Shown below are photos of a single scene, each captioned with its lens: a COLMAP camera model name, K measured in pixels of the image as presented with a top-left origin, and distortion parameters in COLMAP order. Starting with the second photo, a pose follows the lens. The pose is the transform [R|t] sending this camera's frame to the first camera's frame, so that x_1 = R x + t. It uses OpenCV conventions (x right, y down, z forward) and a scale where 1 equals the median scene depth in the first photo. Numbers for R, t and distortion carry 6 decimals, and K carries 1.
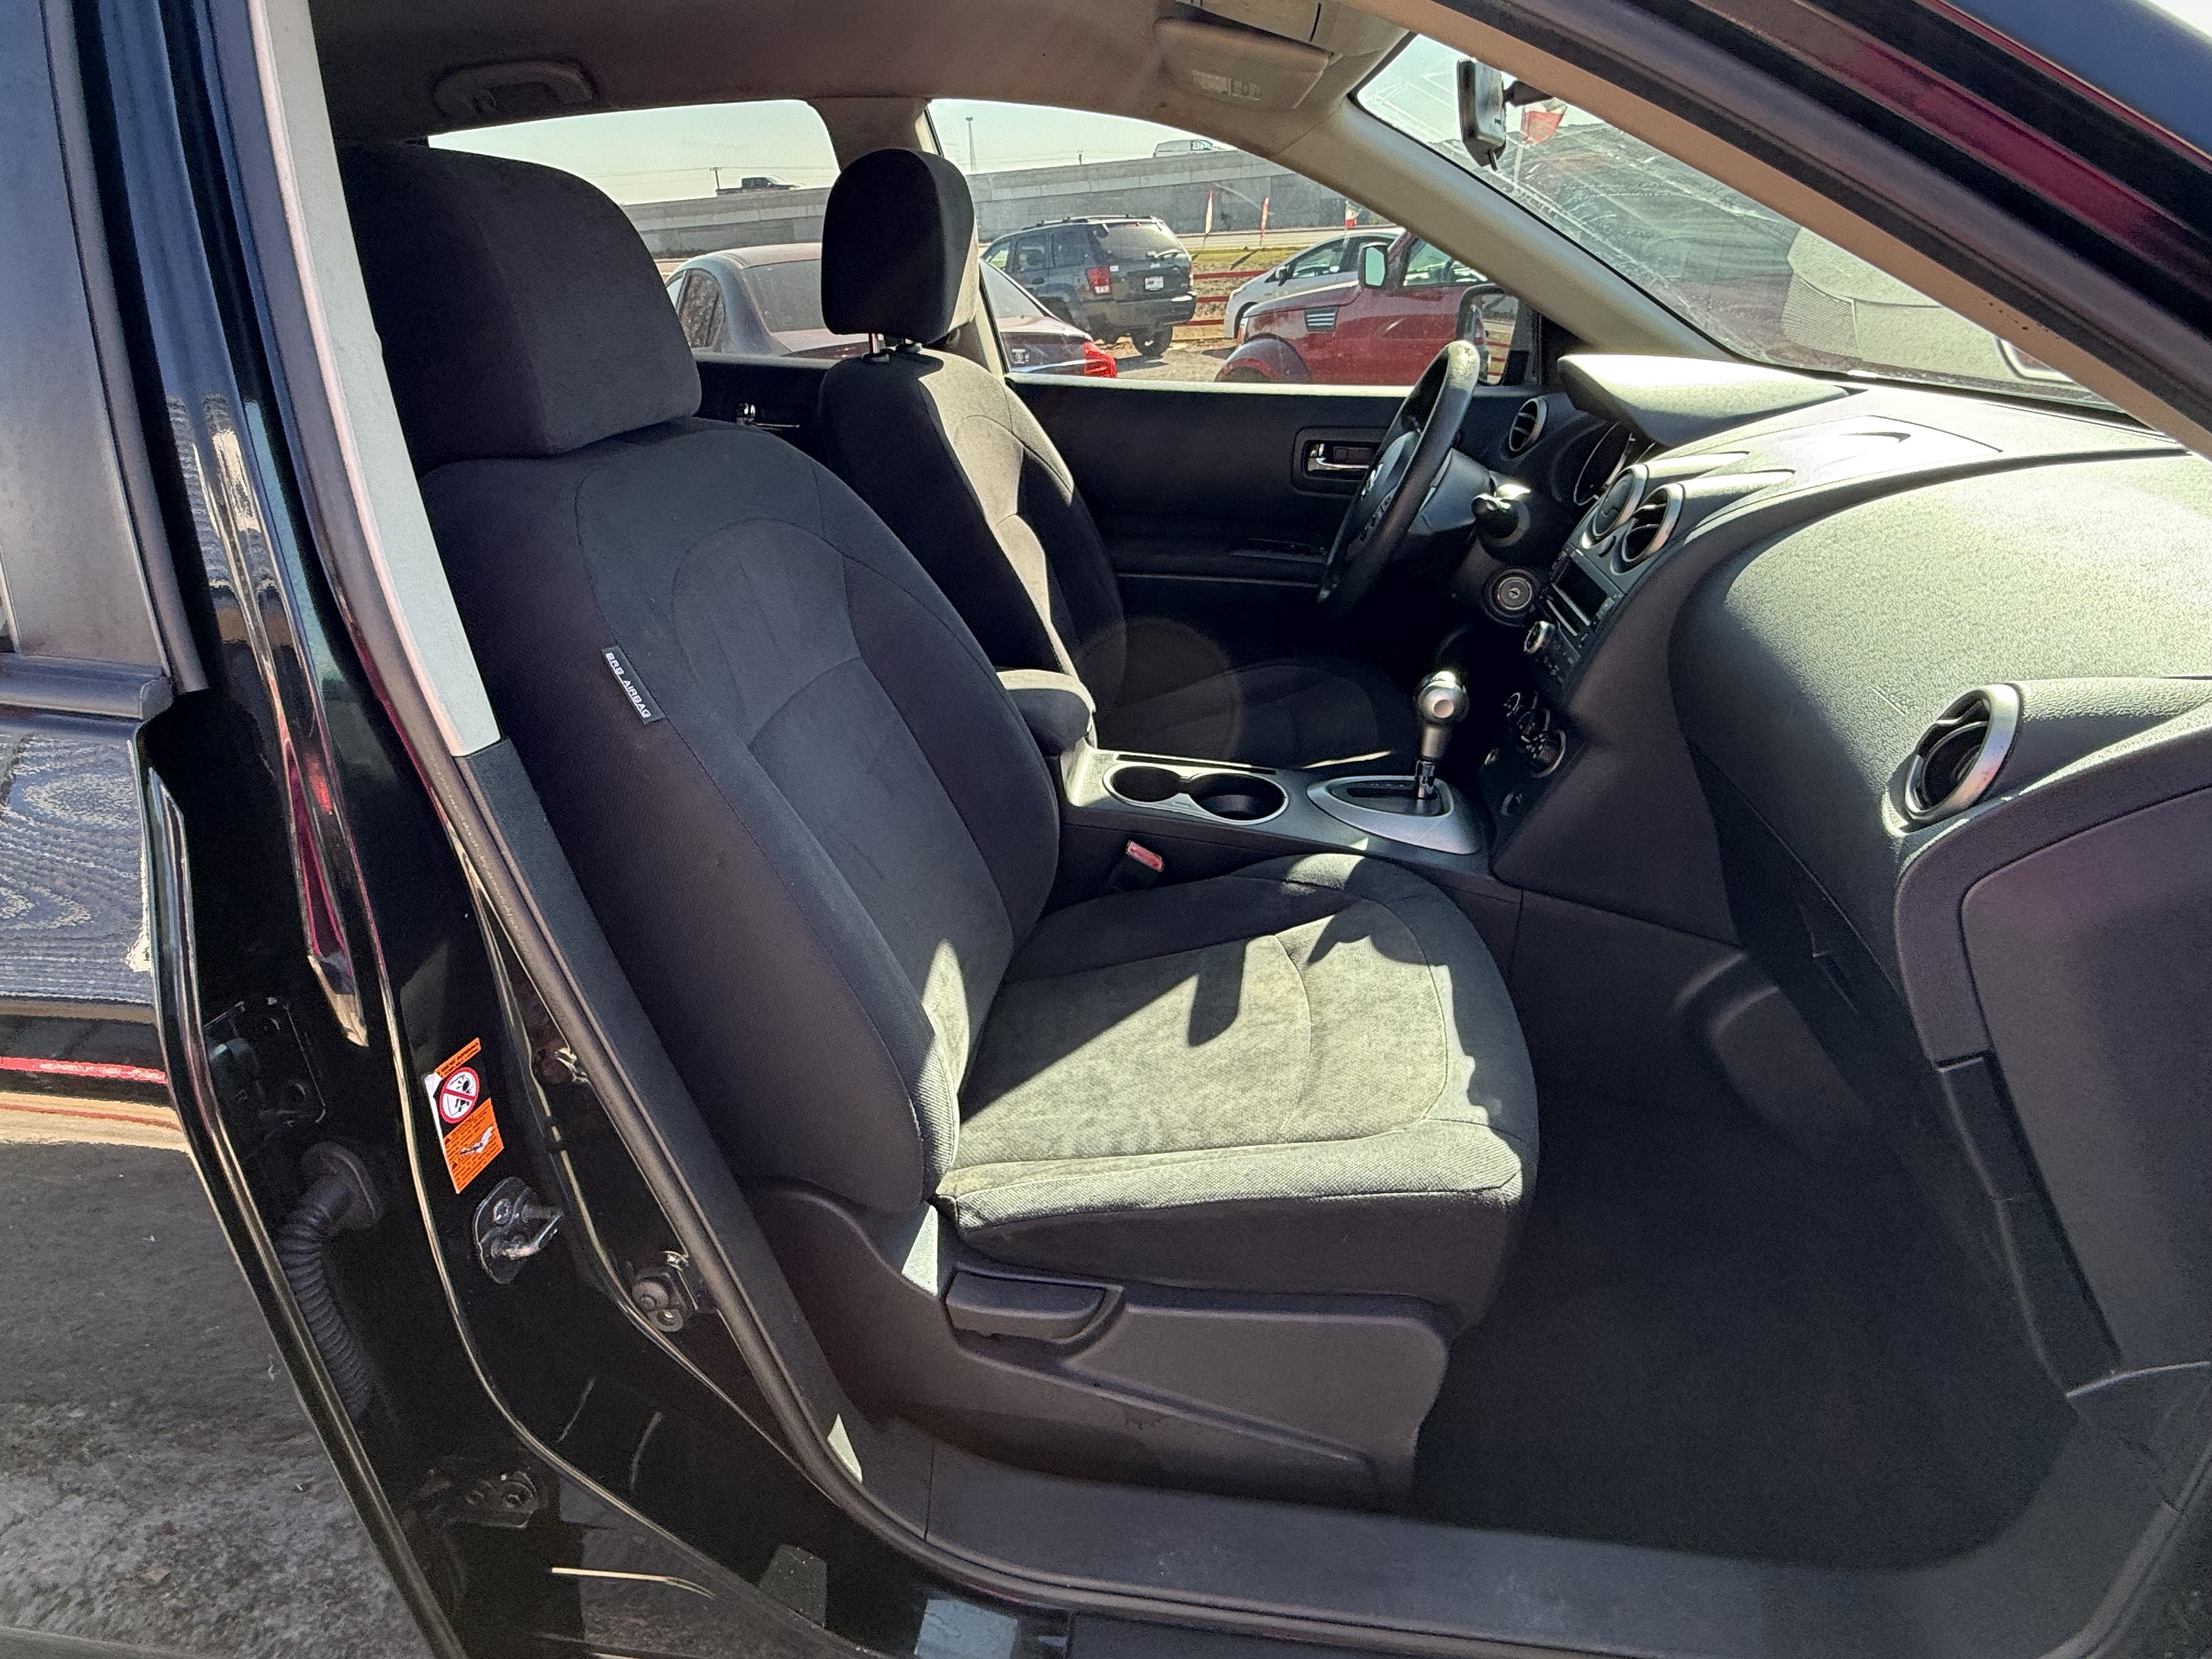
lens RADIAL K [[1169.3, 0, 1091.4], [0, 1169.3, 824.7], [0, 0, 1]] dist [0.002014, 0.000795]
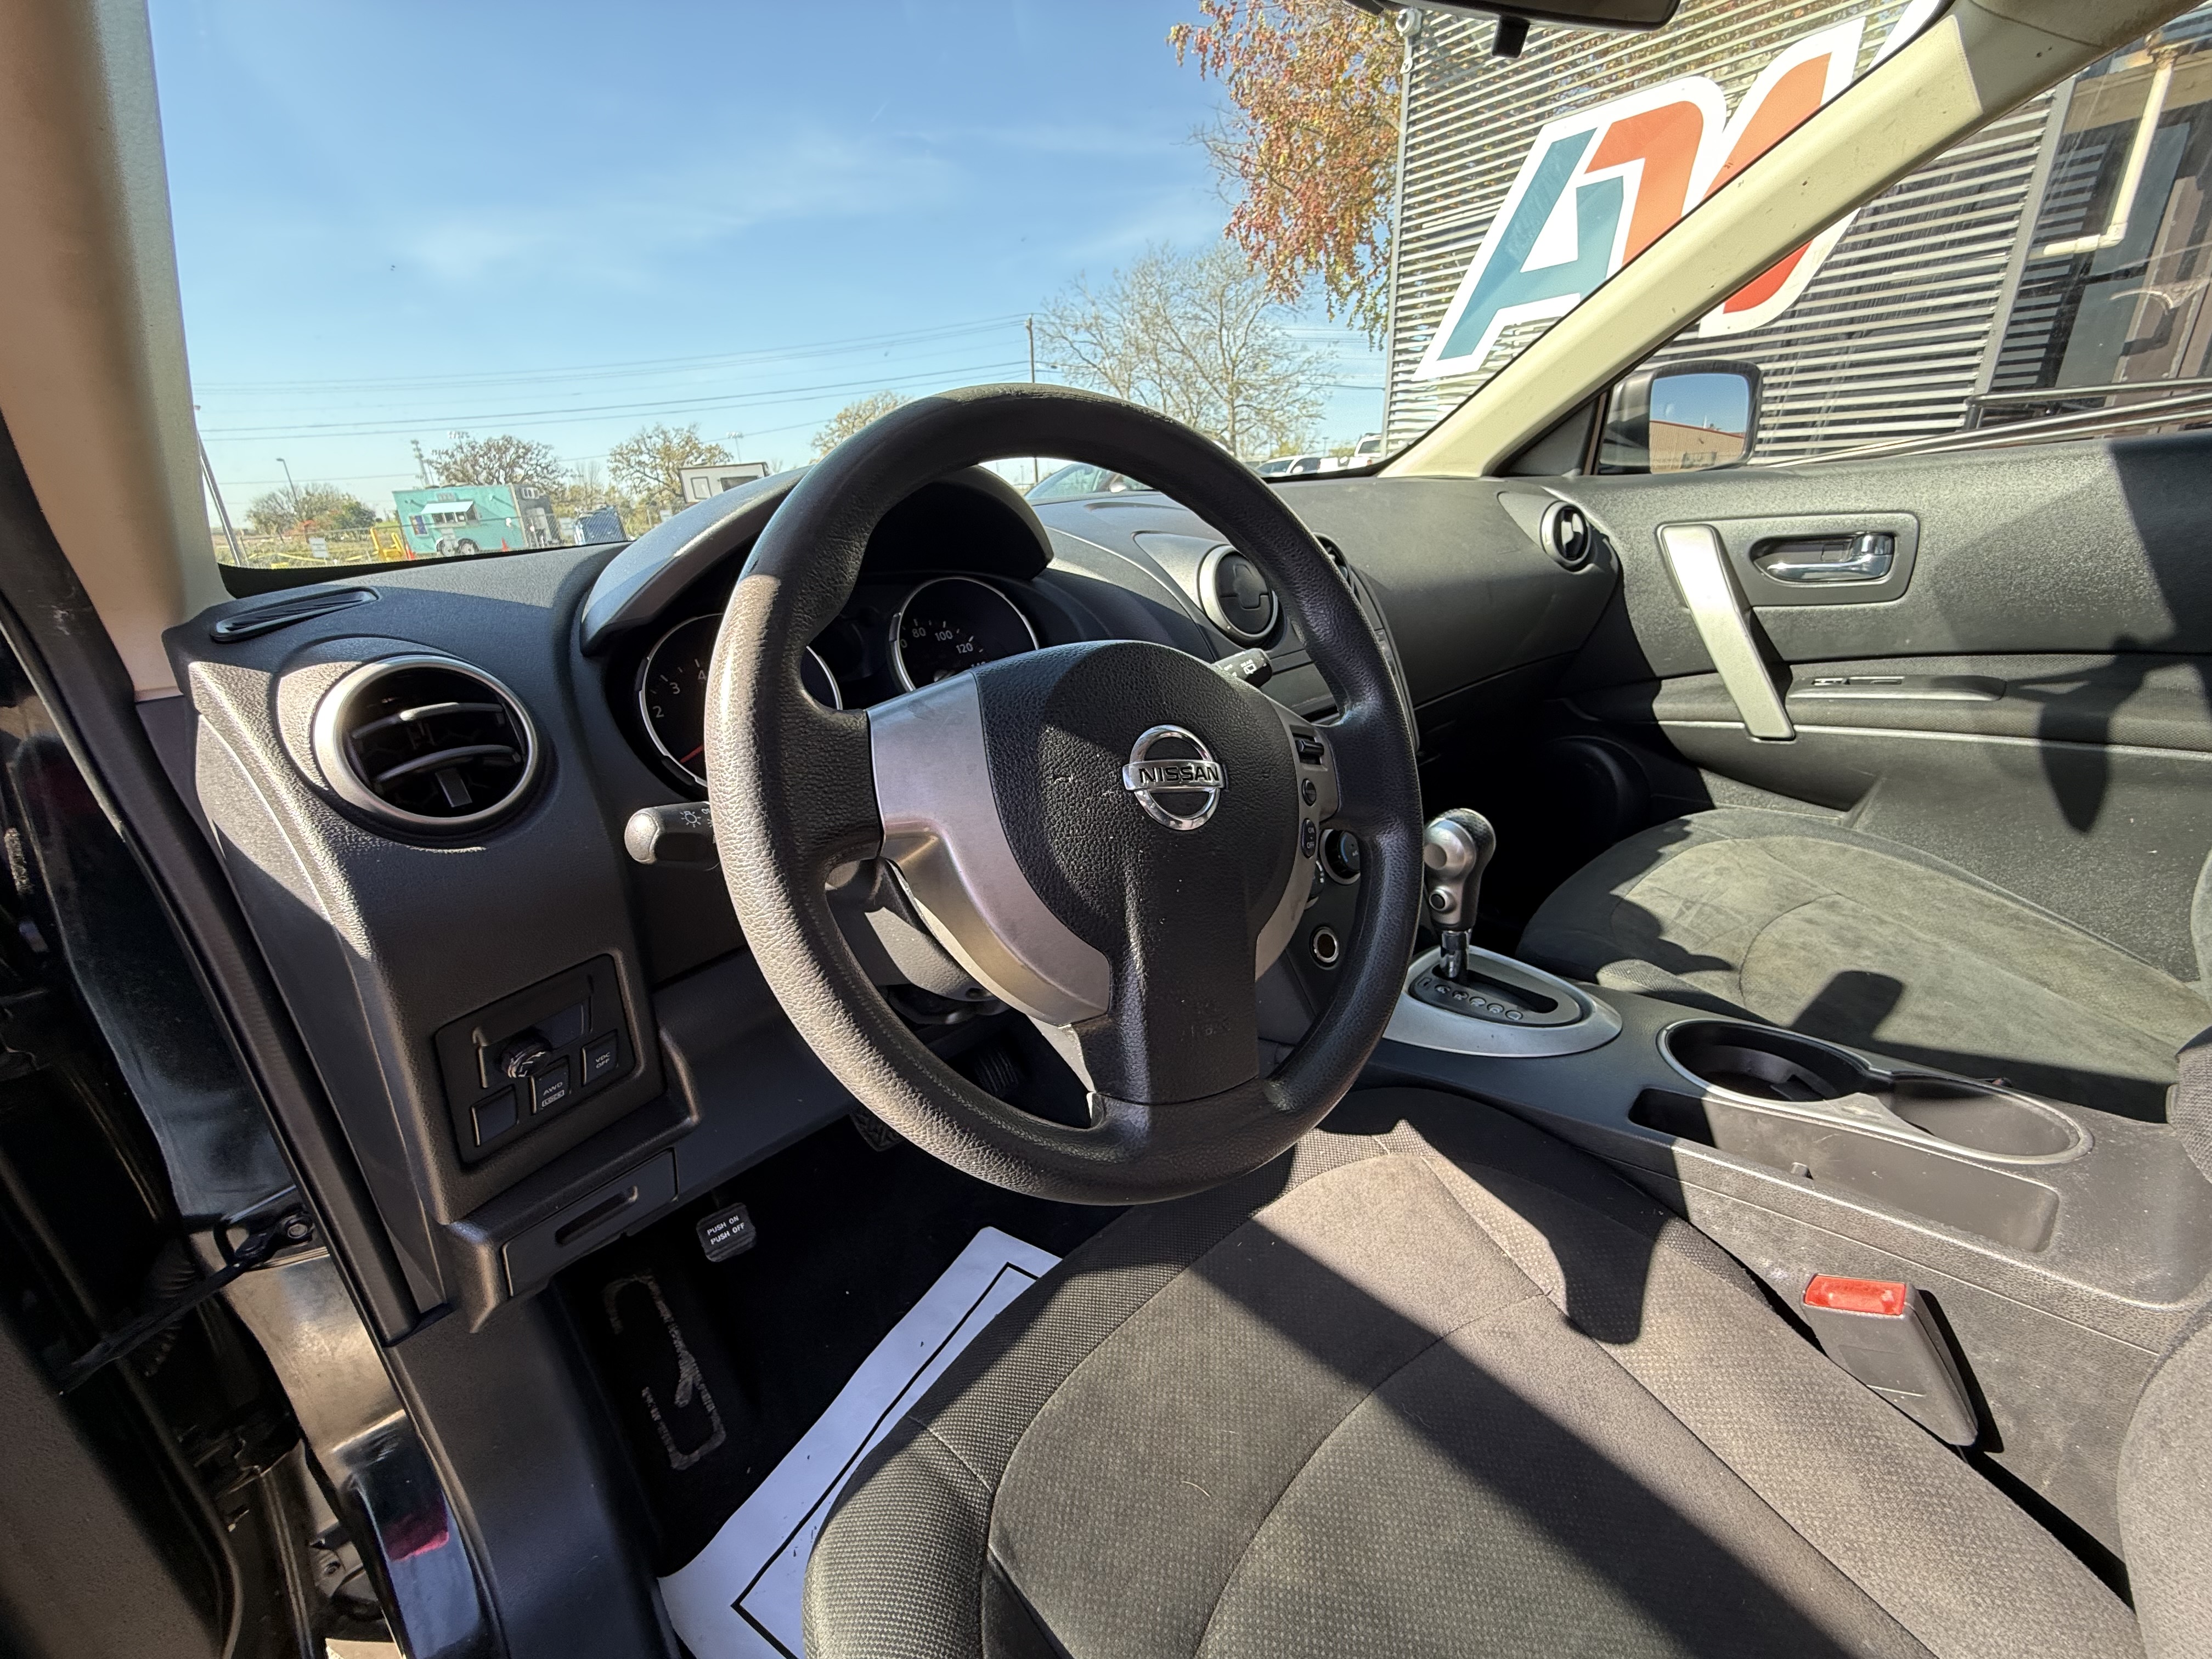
lens RADIAL K [[878.7, 0, 1104.8], [0, 878.7, 825.2], [0, 0, 1]] dist [0.002499, 0.000017]
pose [[-0.745886, -0.160455, 0.646458, 0.092810], [0.375823, 0.699917, 0.607350, -0.461703], [-0.549919, 0.695967, -0.461755, 1.182959]]
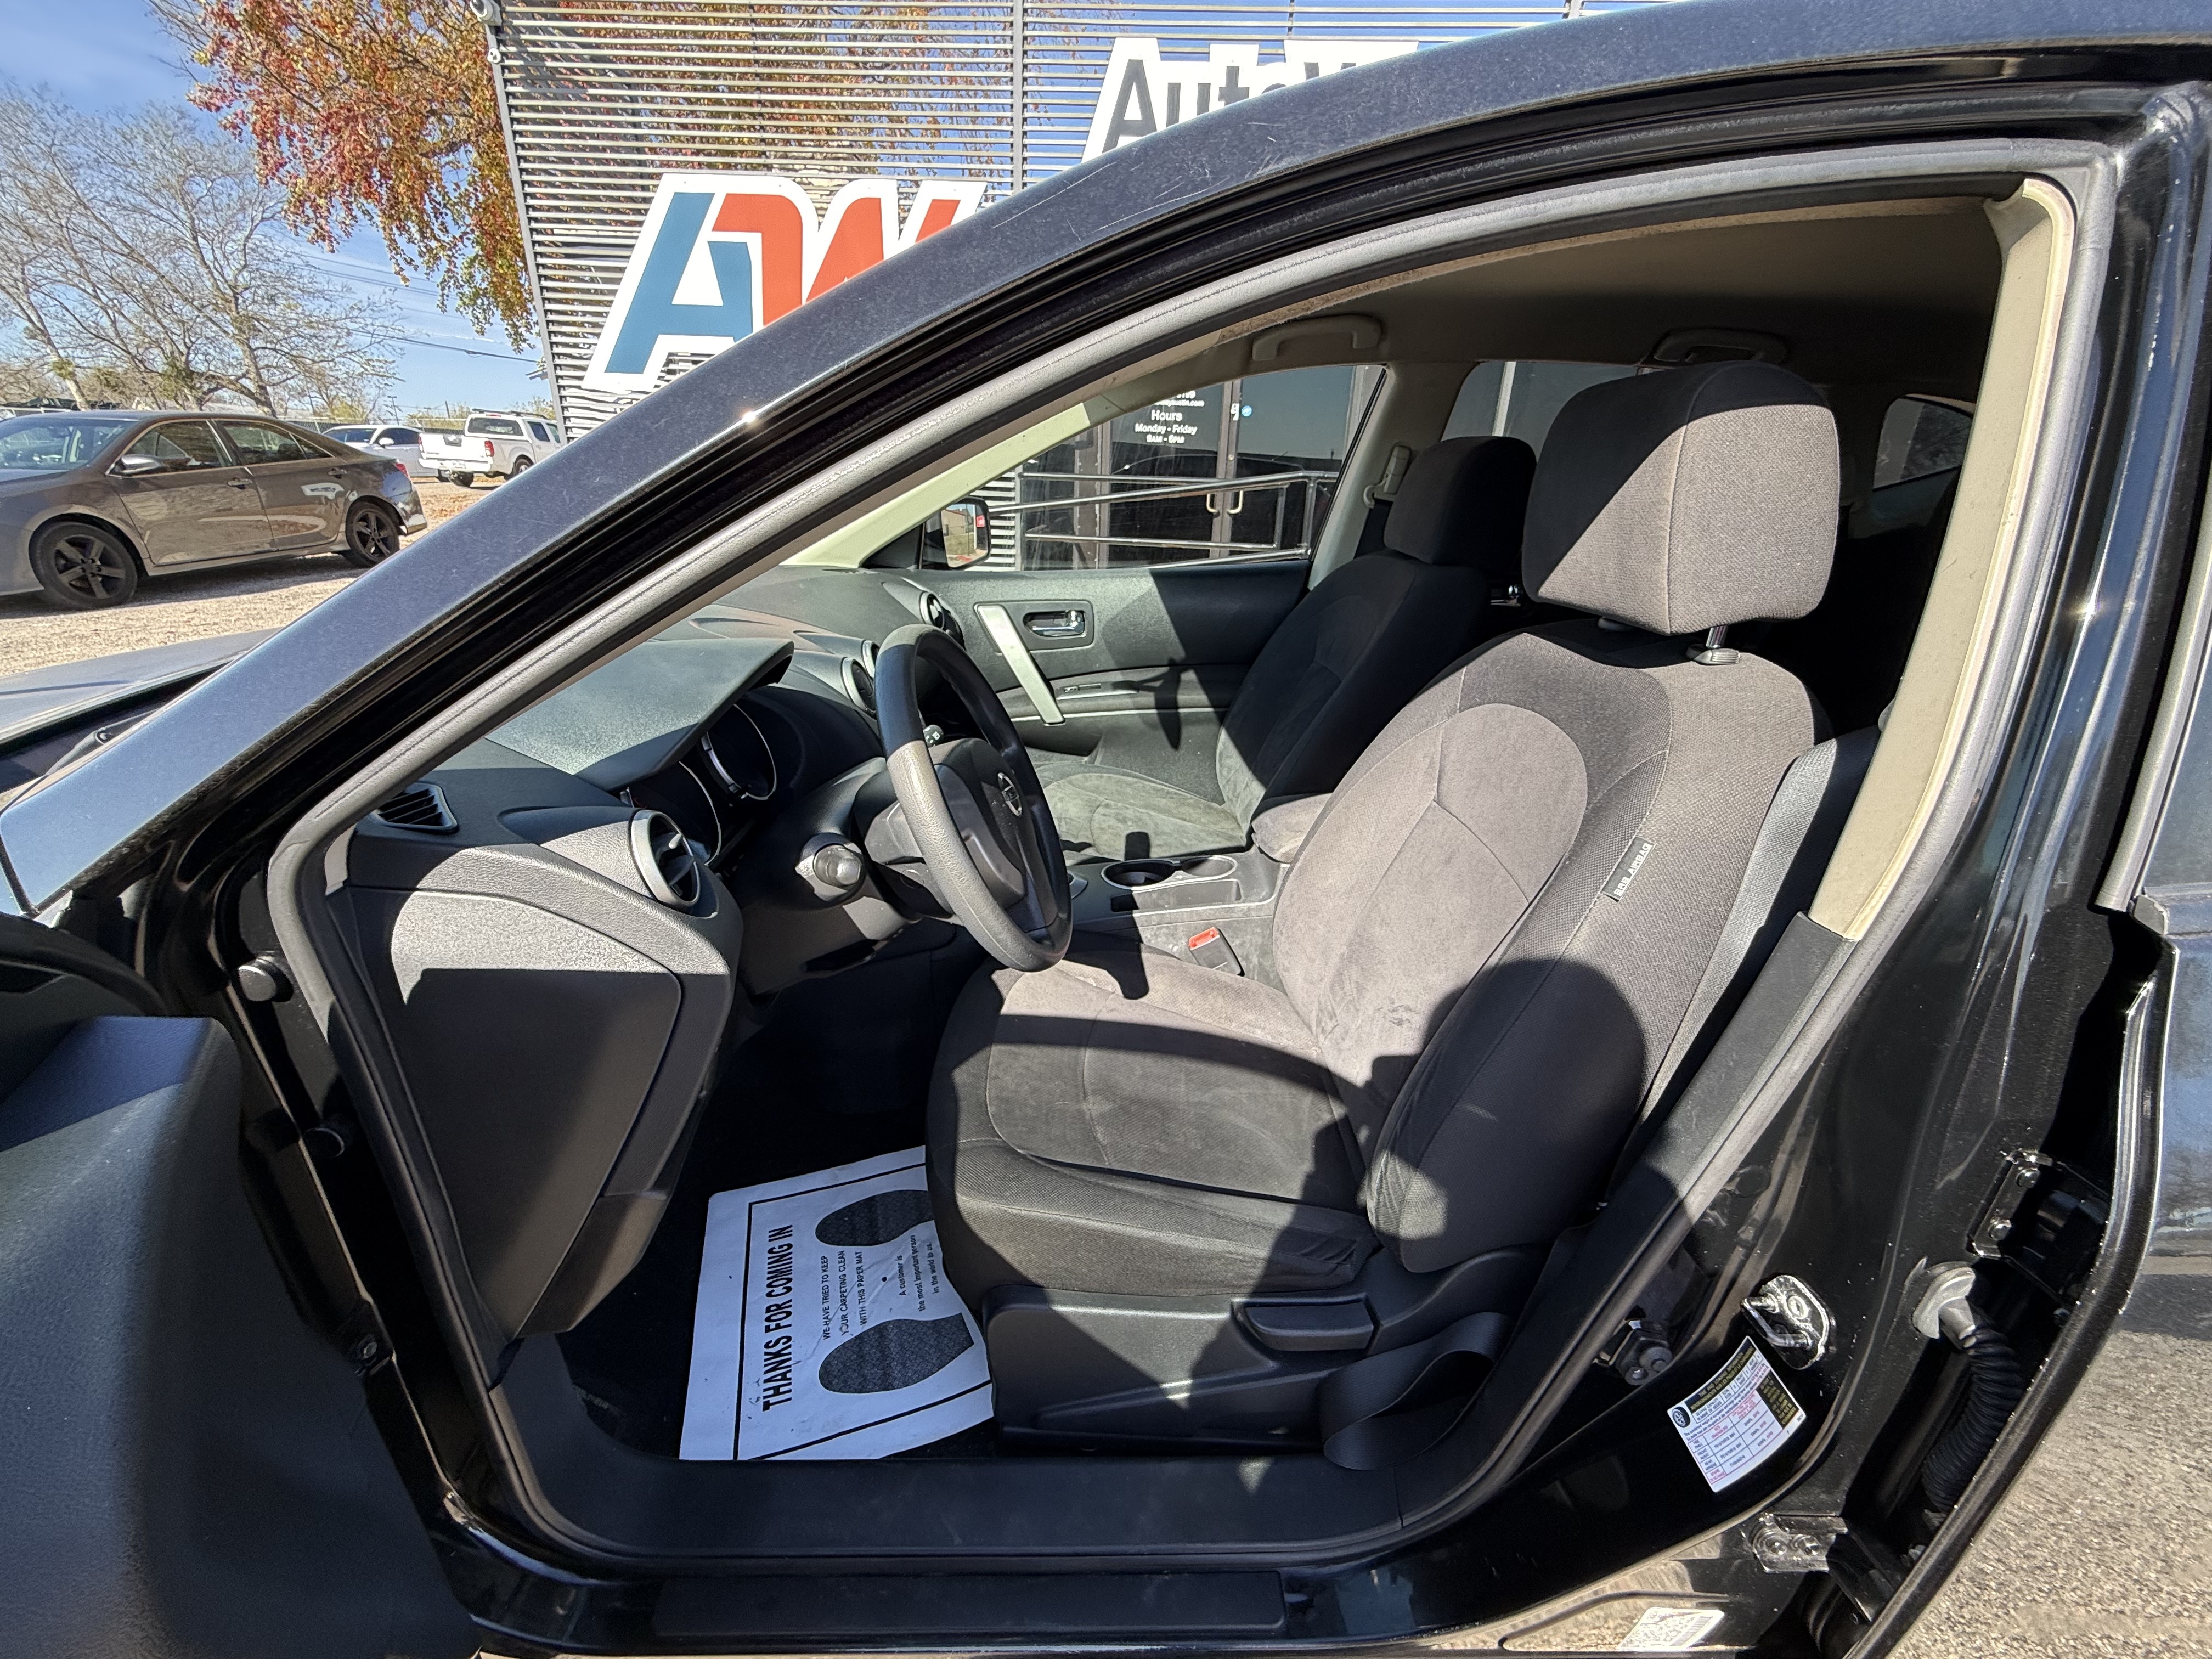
lens RADIAL K [[894.6, 0, 1080.8], [0, 894.6, 806.5], [0, 0, 1]] dist [0.012952, -0.000216]
pose [[-0.993243, 0.057156, -0.101001, 0.262002], [-0.037071, 0.668447, 0.742836, -0.760268], [0.109972, 0.741561, -0.661811, 1.461988]]
